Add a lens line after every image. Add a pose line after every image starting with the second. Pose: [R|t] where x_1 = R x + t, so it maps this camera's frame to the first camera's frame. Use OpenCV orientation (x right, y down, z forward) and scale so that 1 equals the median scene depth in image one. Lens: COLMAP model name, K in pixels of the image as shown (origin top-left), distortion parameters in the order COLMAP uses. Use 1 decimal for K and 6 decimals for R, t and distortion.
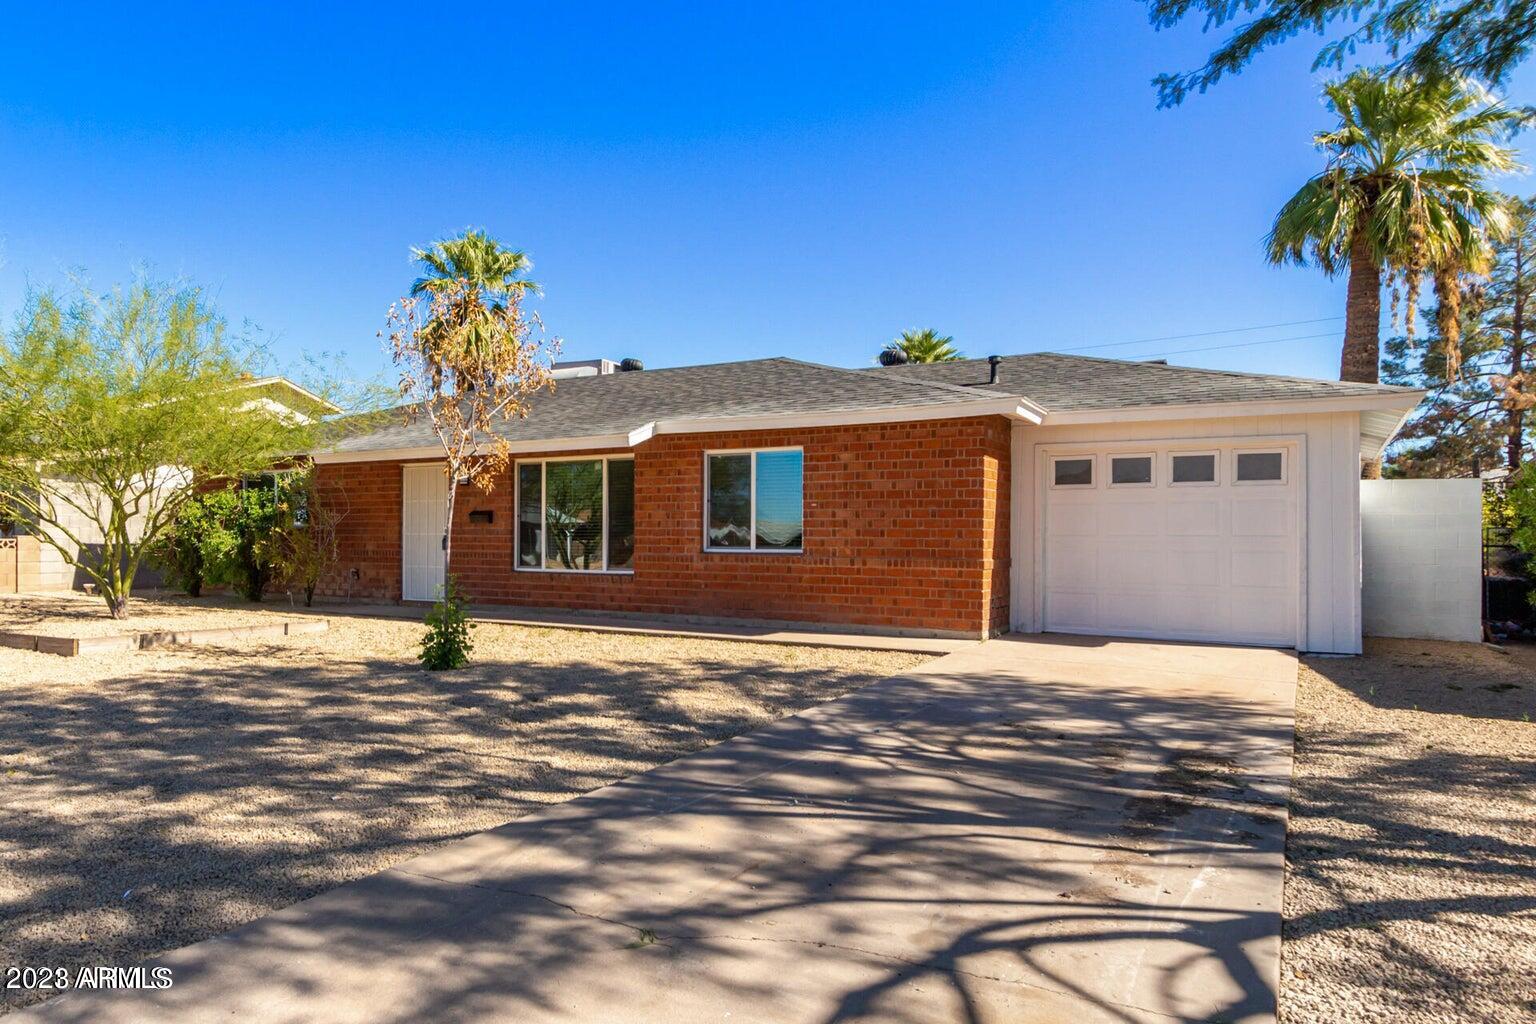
lens RADIAL K [[729.7, 0, 766.7], [0, 729.7, 517.2], [0, 0, 1]] dist [0.003125, -0.001504]
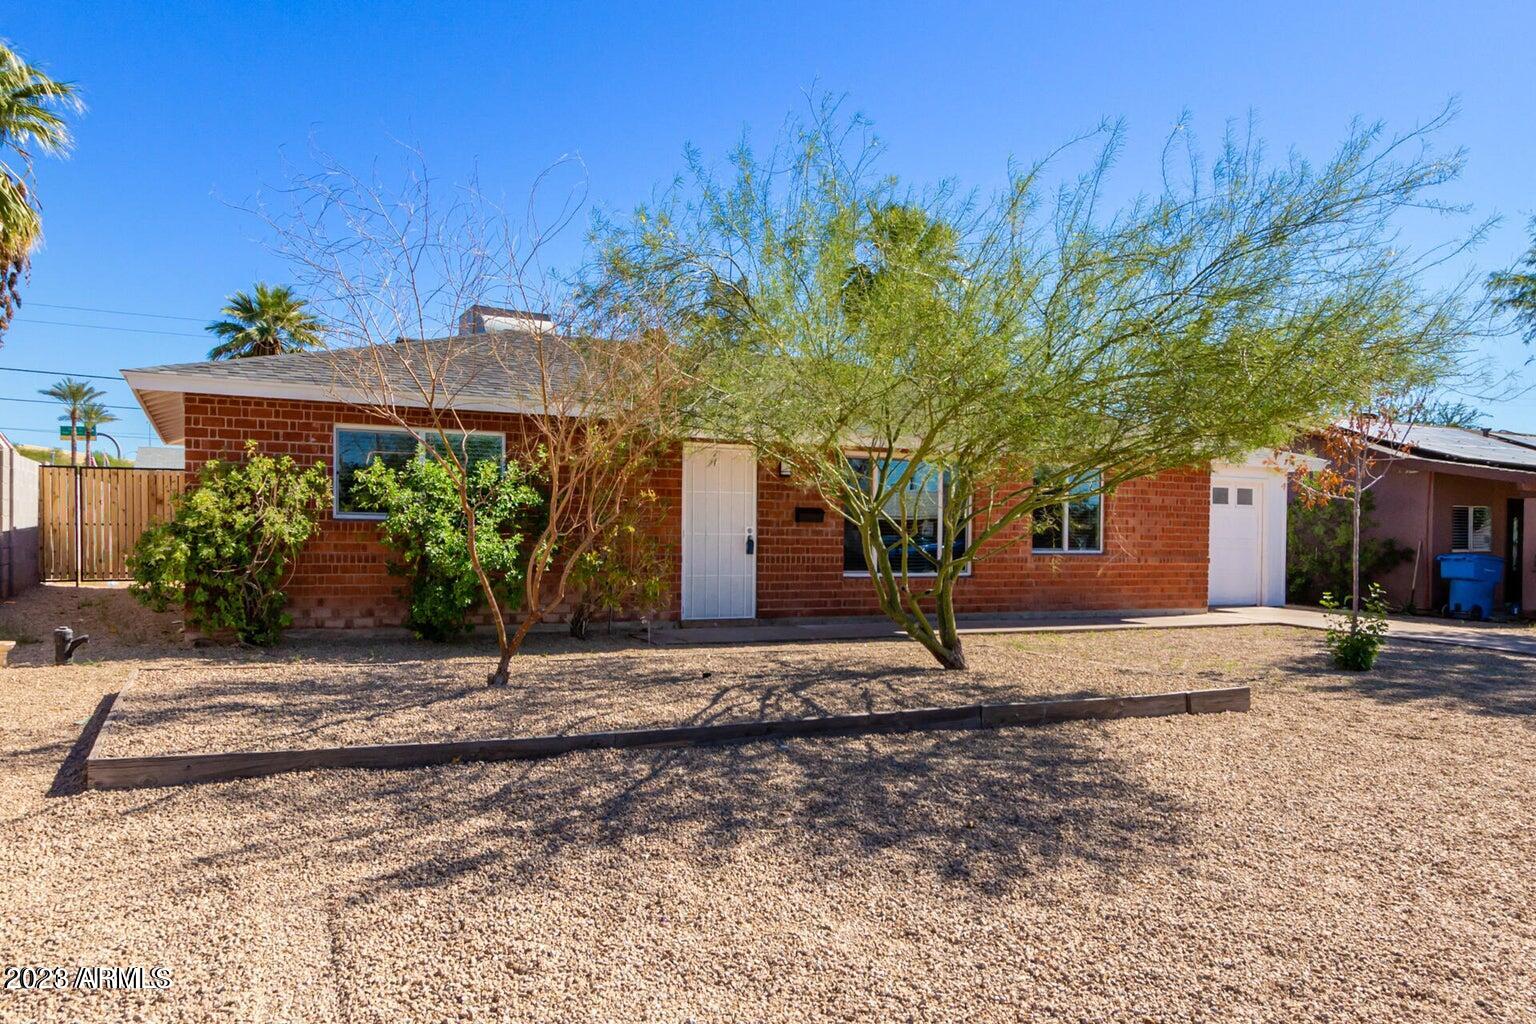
lens RADIAL K [[729.7, 0, 766.6], [0, 729.7, 519.9], [0, 0, 1]] dist [0.003125, -0.001504]
pose [[0.748990, 0.019666, 0.662289, -1.094272], [-0.024937, 0.999688, -0.001483, 0.008895], [-0.662112, -0.015405, 0.749247, 0.435472]]
